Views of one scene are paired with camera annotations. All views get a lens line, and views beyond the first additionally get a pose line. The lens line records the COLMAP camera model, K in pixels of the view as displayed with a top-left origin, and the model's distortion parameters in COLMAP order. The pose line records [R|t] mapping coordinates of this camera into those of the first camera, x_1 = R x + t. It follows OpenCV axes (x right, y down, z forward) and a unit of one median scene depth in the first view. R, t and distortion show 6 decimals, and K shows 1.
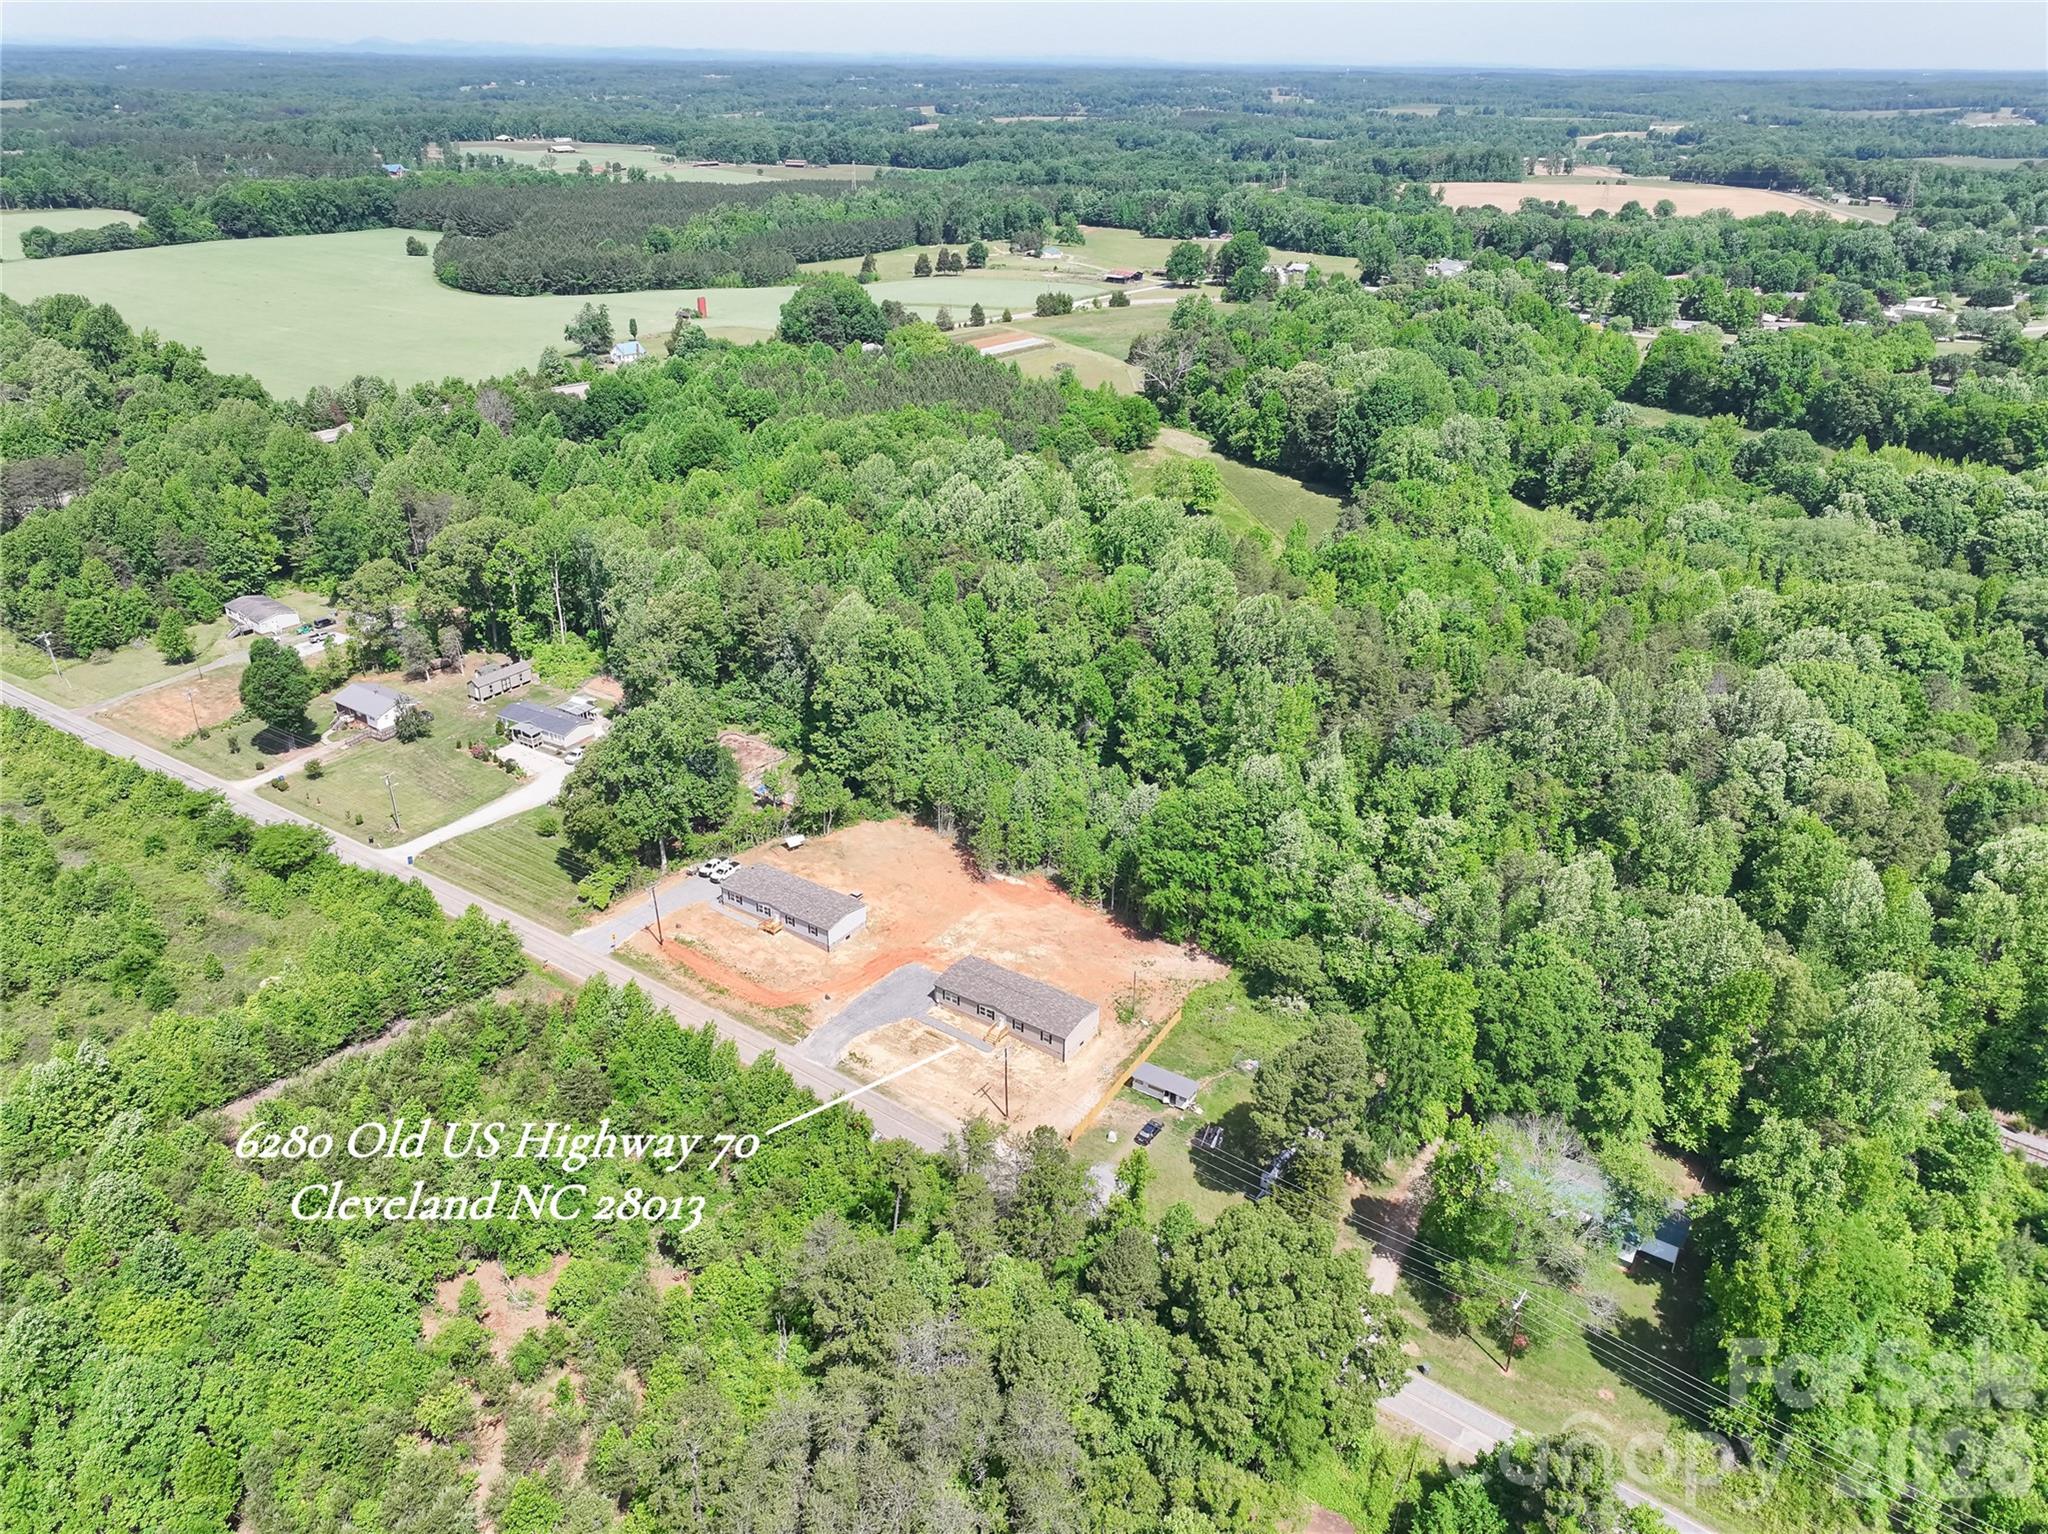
lens RADIAL K [[1436.9, 0, 1024.0], [0, 1436.9, 767.0], [0, 0, 1]] dist [0.015546, -0.003905]
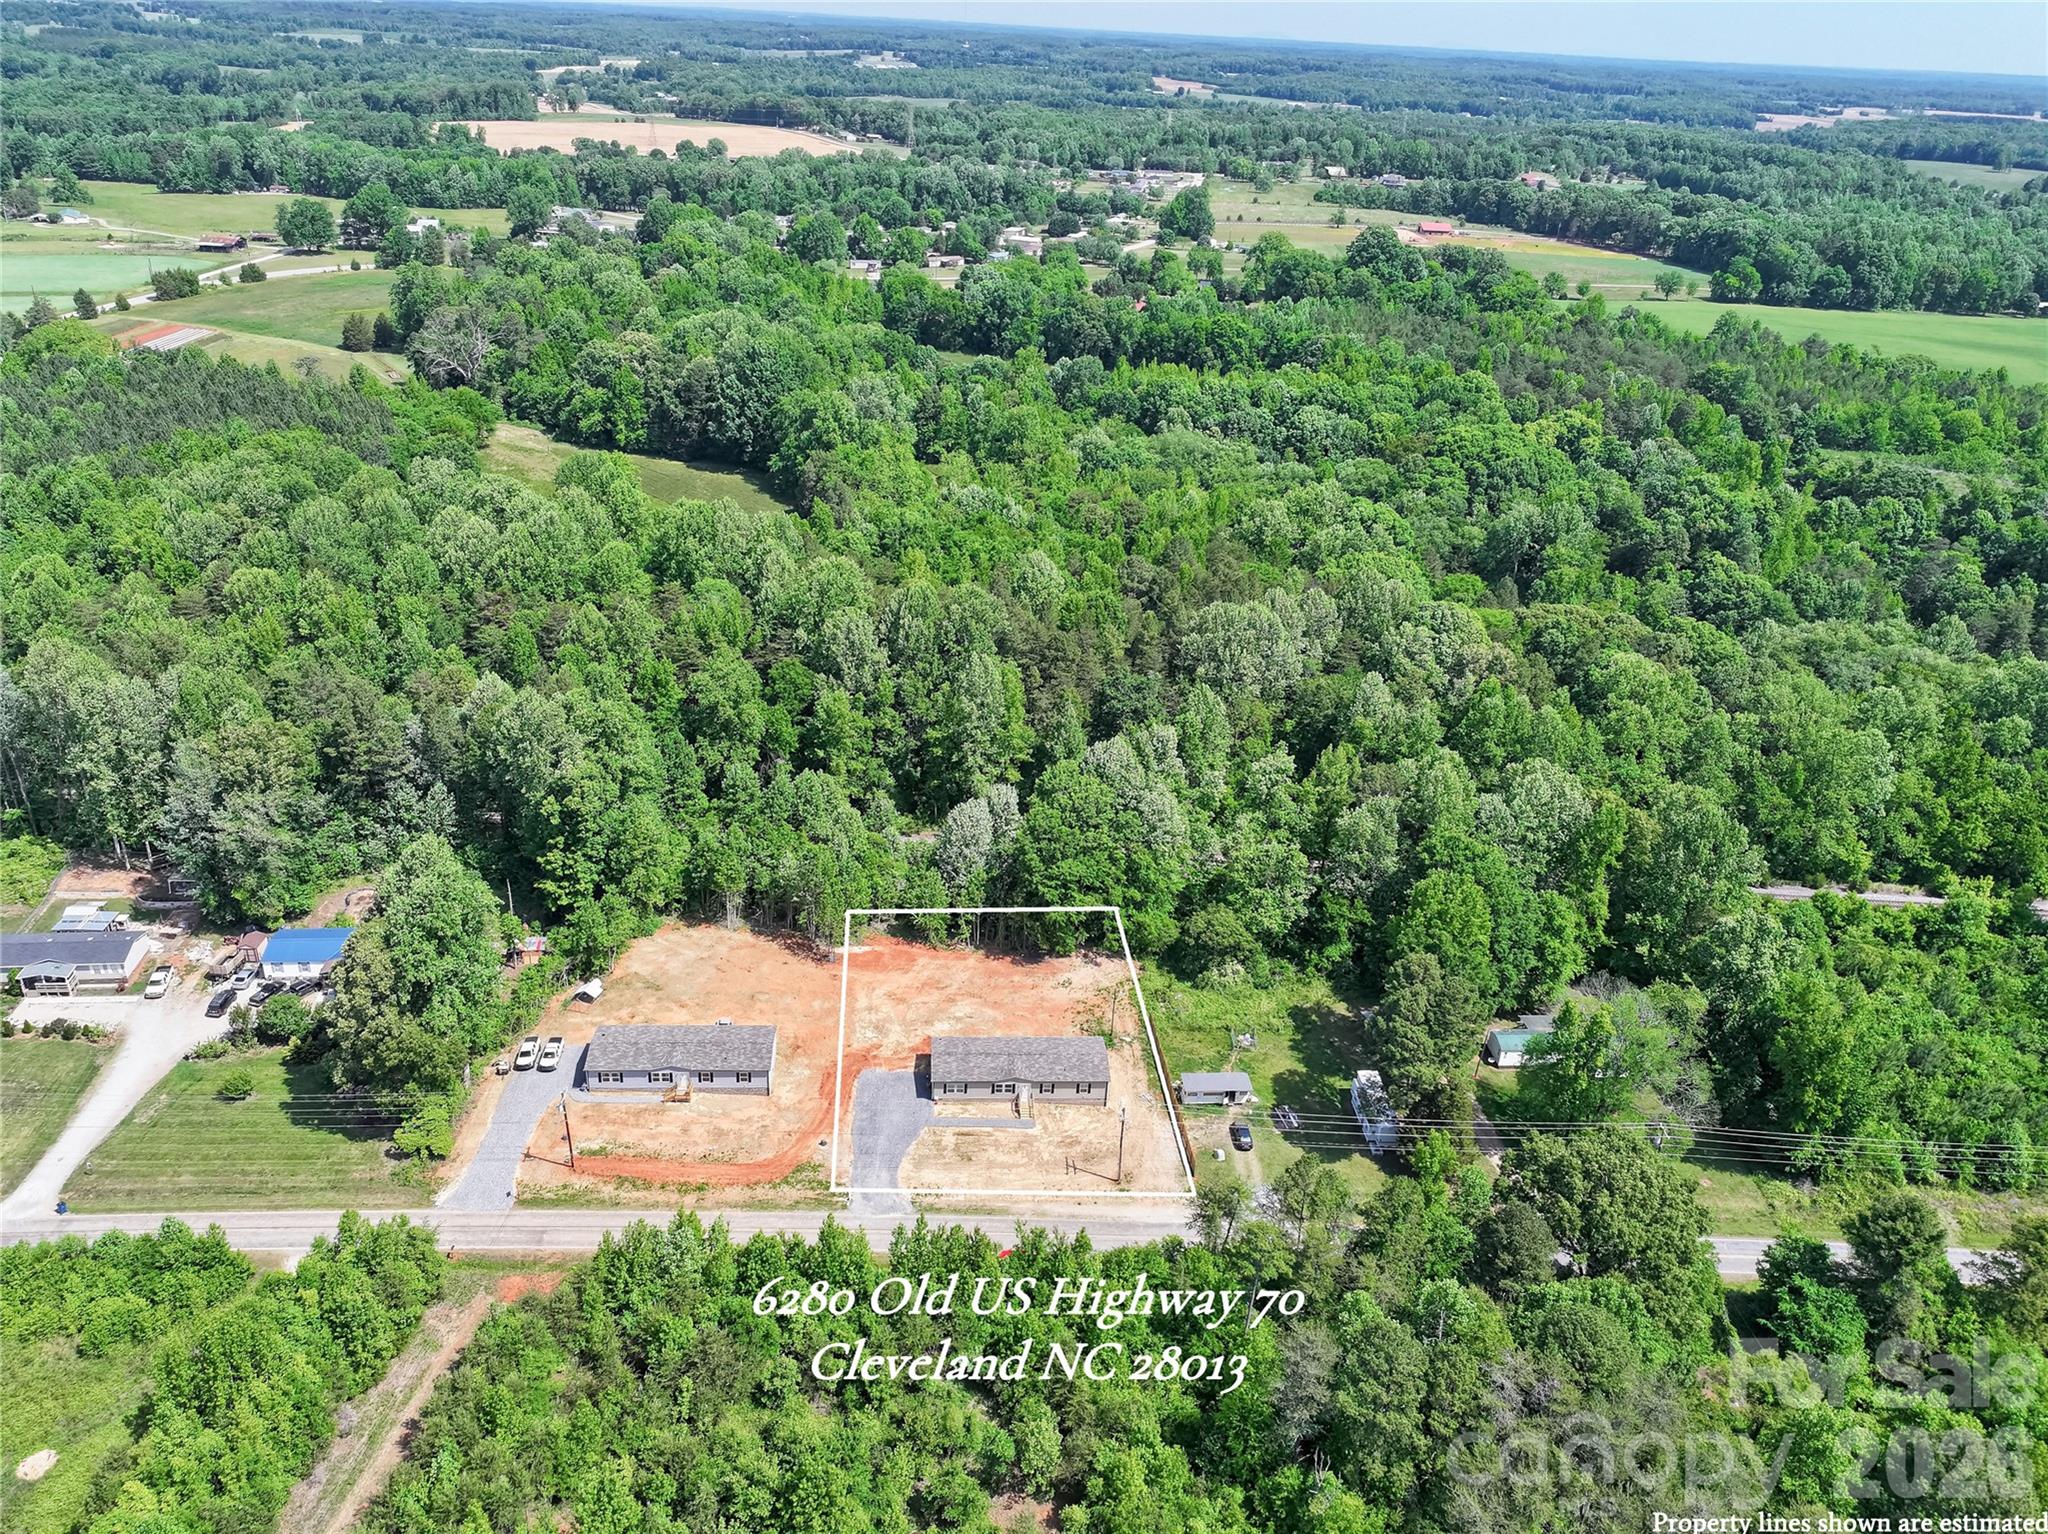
lens RADIAL K [[1513.5, 0, 1024.0], [0, 1513.5, 767.0], [0, 0, 1]] dist [0.013822, -0.000242]
pose [[0.793452, -0.246166, 0.556630, -0.396186], [0.235314, 0.967513, 0.092446, -0.086352], [-0.561304, 0.057631, 0.825601, 0.162638]]
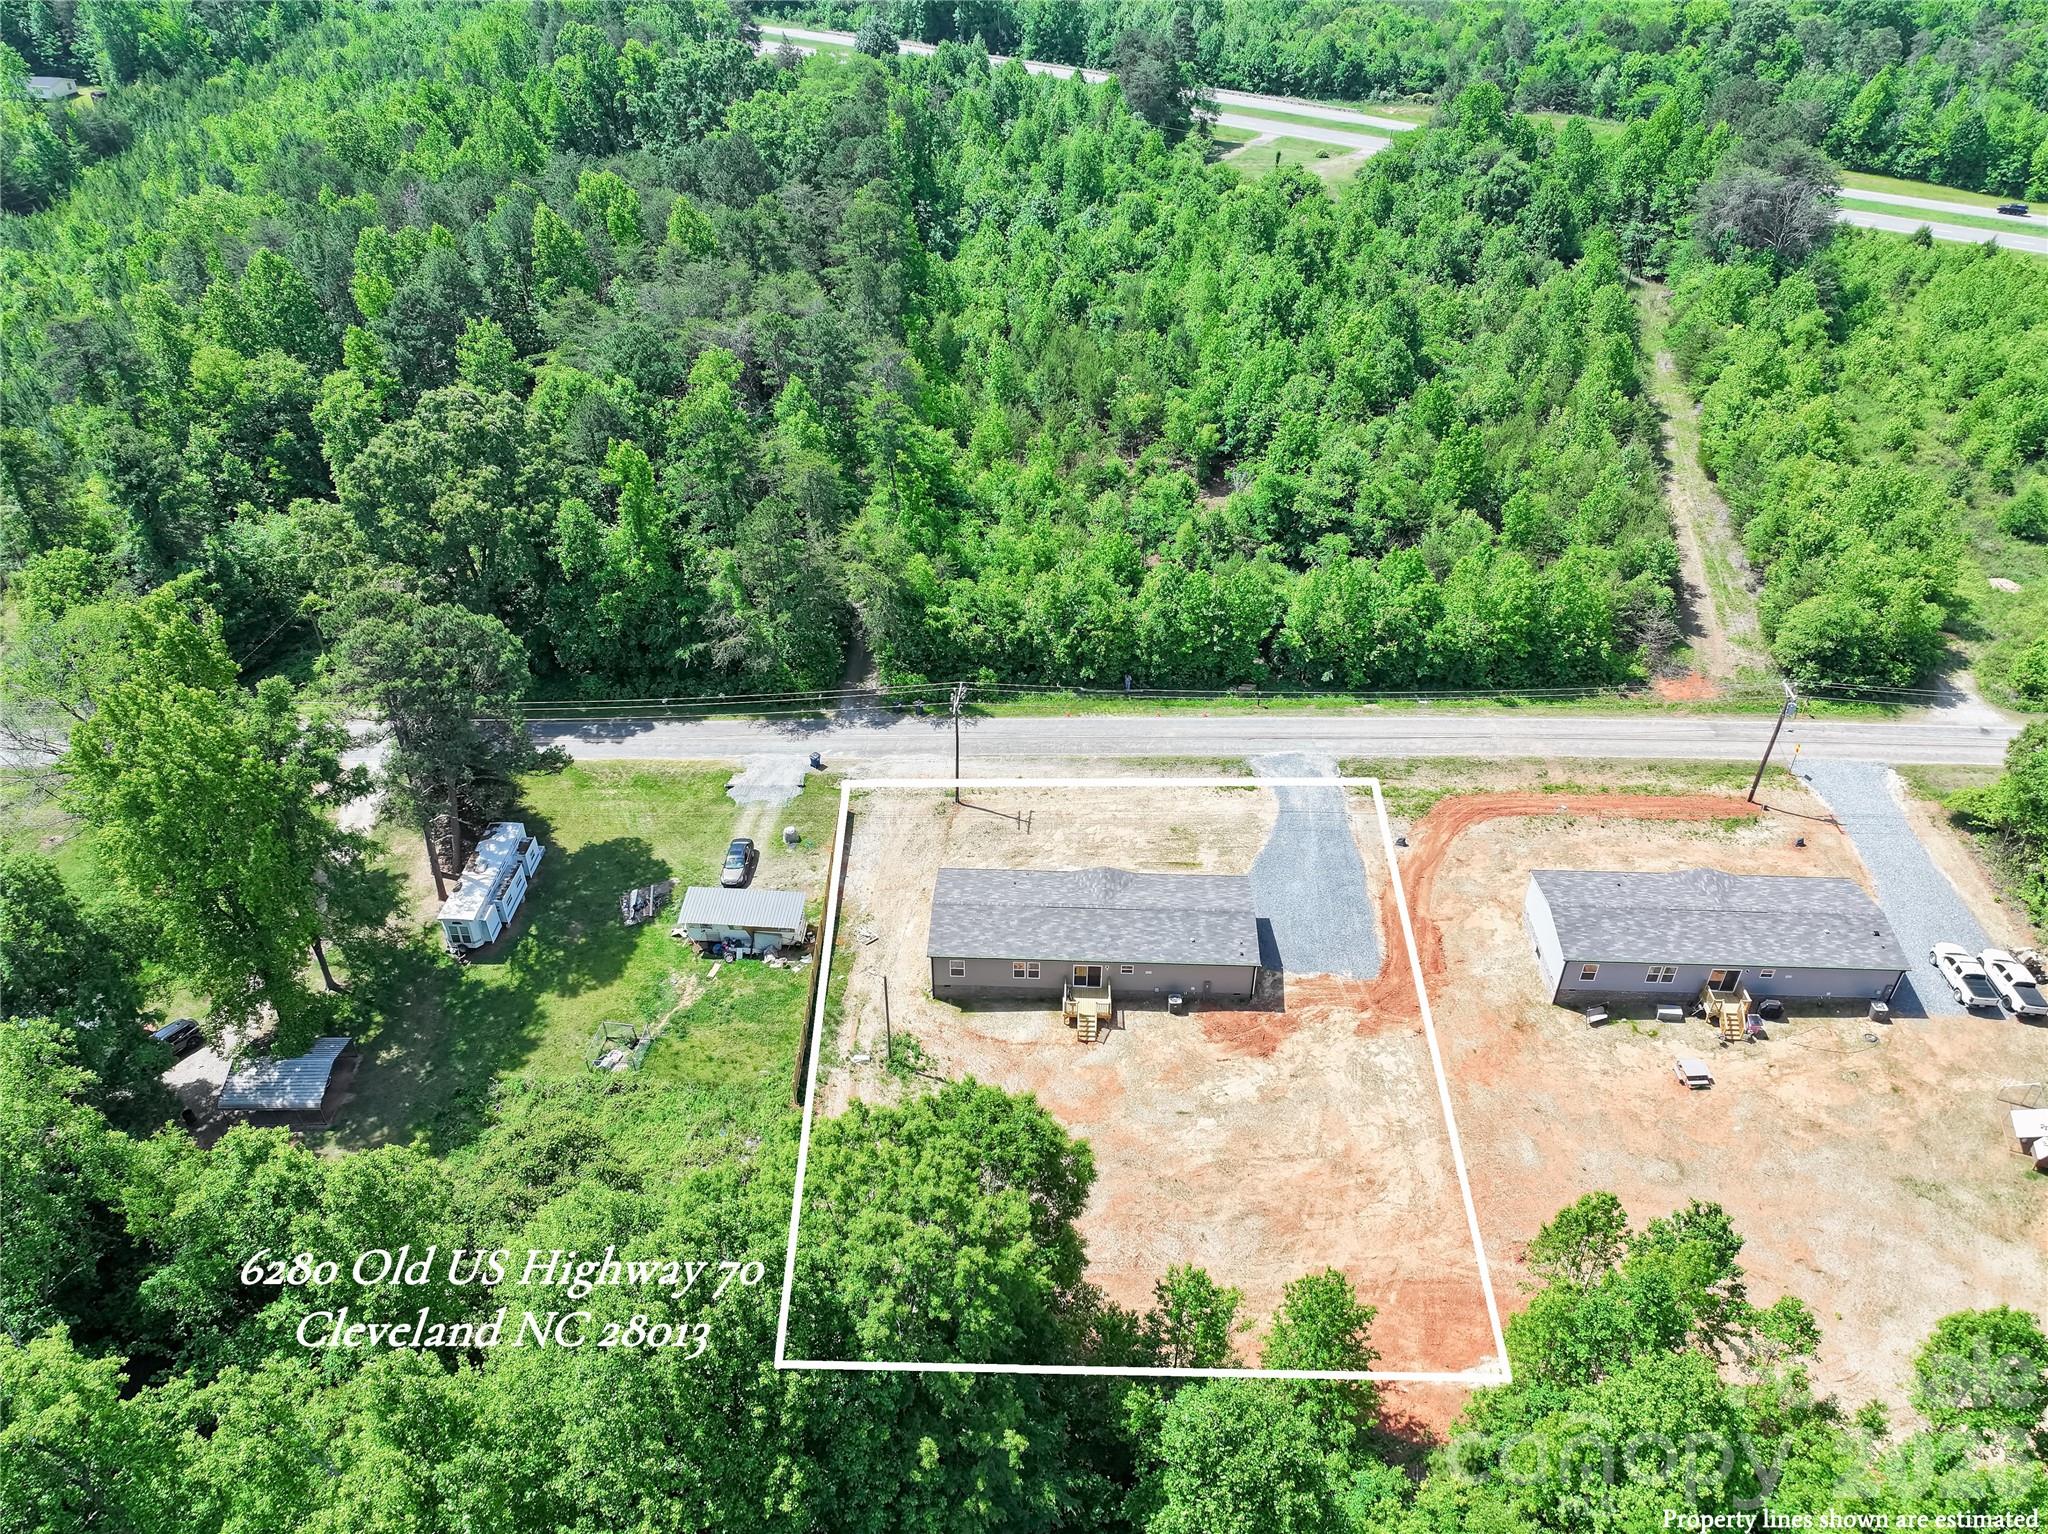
lens RADIAL K [[1438.8, 0, 1024.0], [0, 1438.8, 767.0], [0, 0, 1]] dist [0.006393, 0.003287]
pose [[-0.849613, 0.296712, -0.436027, 0.175399], [-0.246355, 0.507734, 0.825539, -0.220807], [0.466333, 0.808807, -0.358281, 0.912598]]
